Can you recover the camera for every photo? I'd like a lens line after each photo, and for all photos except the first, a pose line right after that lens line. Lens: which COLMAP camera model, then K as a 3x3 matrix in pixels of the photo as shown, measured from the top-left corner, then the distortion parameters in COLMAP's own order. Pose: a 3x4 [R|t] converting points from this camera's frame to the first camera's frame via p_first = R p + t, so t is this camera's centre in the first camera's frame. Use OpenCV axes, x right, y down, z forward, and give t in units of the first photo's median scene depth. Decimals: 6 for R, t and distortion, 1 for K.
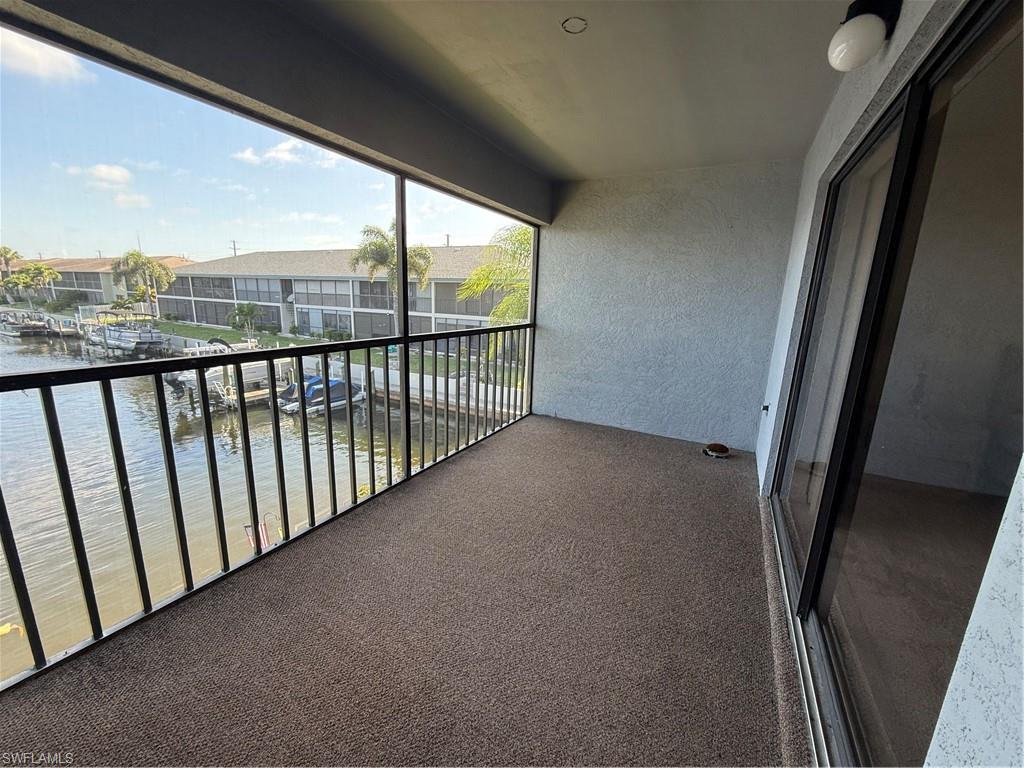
lens RADIAL K [[408.2, 0, 513.8], [0, 408.2, 385.7], [0, 0, 1]] dist [-0.001421, 0.000123]
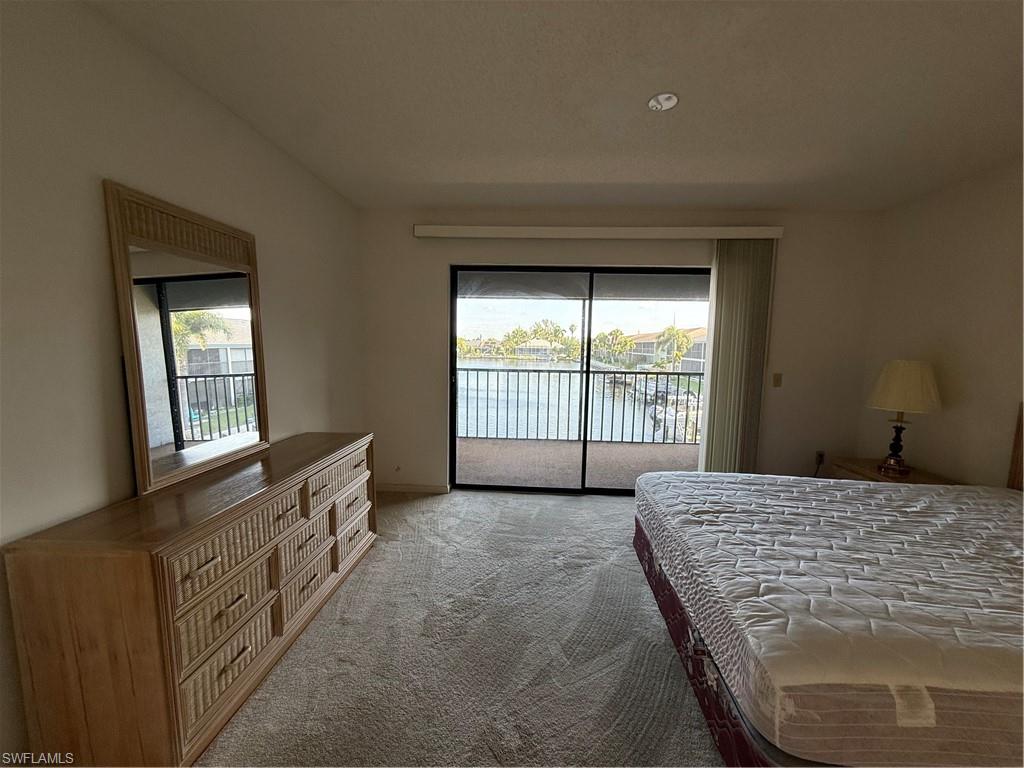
lens RADIAL K [[408.2, 0, 513.8], [0, 408.2, 385.7], [0, 0, 1]] dist [-0.001421, 0.000123]
pose [[0.416220, 0.061127, -0.907207, 0.127169], [-0.198225, 0.979840, -0.024923, 0.006896], [0.887394, 0.190204, 0.419945, -0.015452]]
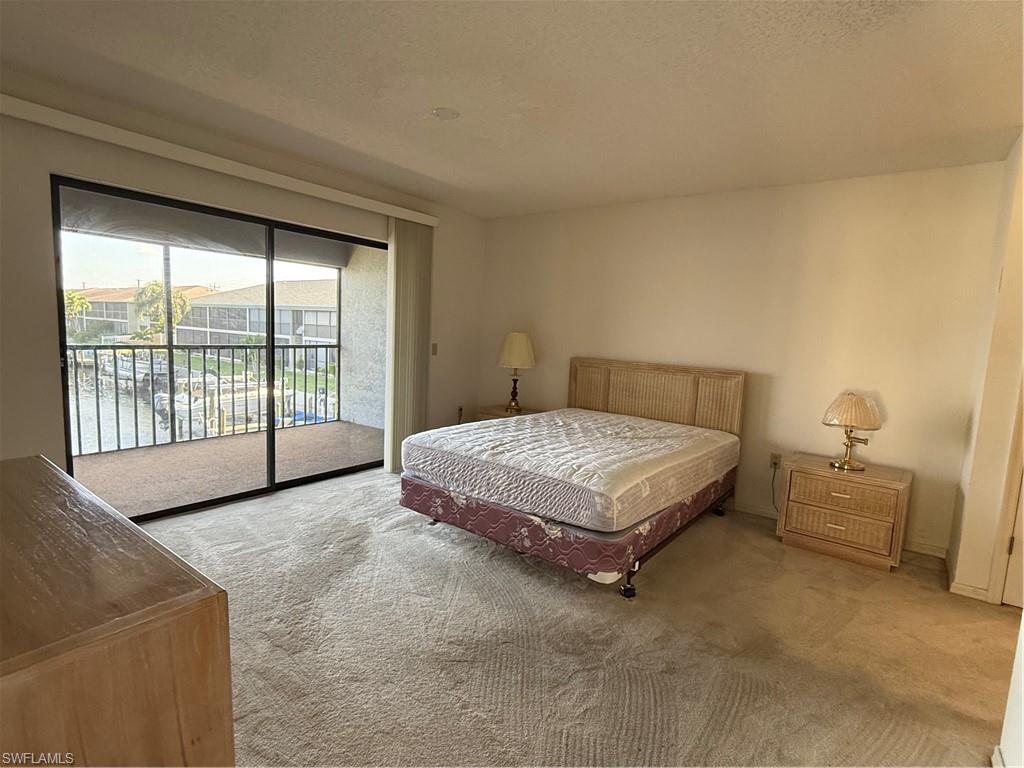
lens RADIAL K [[512.3, 0, 512.0], [0, 512.3, 384.0], [0, 0, 1]] dist [0.002201, 0.000664]
pose [[0.988246, 0.025845, -0.150669, 0.107422], [-0.042949, 0.992847, -0.111397, 0.015337], [0.146712, 0.116559, 0.982288, -0.055377]]
